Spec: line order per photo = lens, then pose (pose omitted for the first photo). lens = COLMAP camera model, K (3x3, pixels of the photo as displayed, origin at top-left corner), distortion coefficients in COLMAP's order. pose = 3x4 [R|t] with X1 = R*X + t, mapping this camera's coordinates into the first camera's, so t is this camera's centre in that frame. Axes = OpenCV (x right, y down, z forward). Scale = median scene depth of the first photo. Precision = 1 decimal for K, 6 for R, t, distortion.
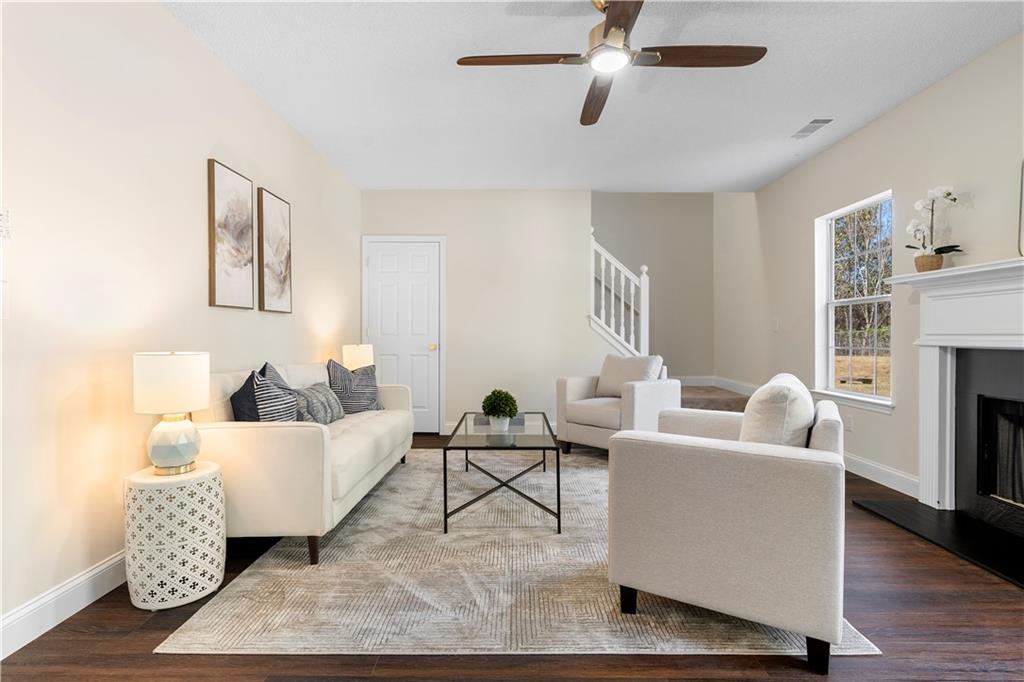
lens RADIAL K [[501.8, 0, 511.9], [0, 501.8, 346.4], [0, 0, 1]] dist [0.013966, -0.000384]
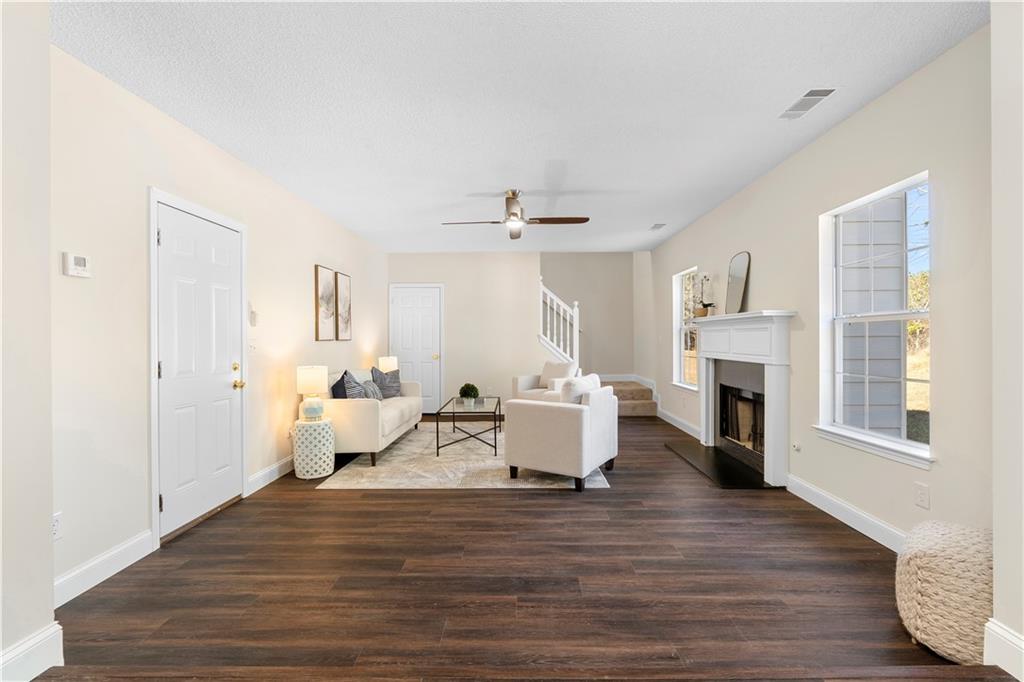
lens RADIAL K [[460.5, 0, 513.0], [0, 460.5, 335.6], [0, 0, 1]] dist [0.009133, 0.000820]
pose [[0.999936, -0.009150, -0.006653, 0.153704], [0.008967, 0.999594, -0.027030, -0.041176], [0.006897, 0.026968, 0.999612, -0.696818]]
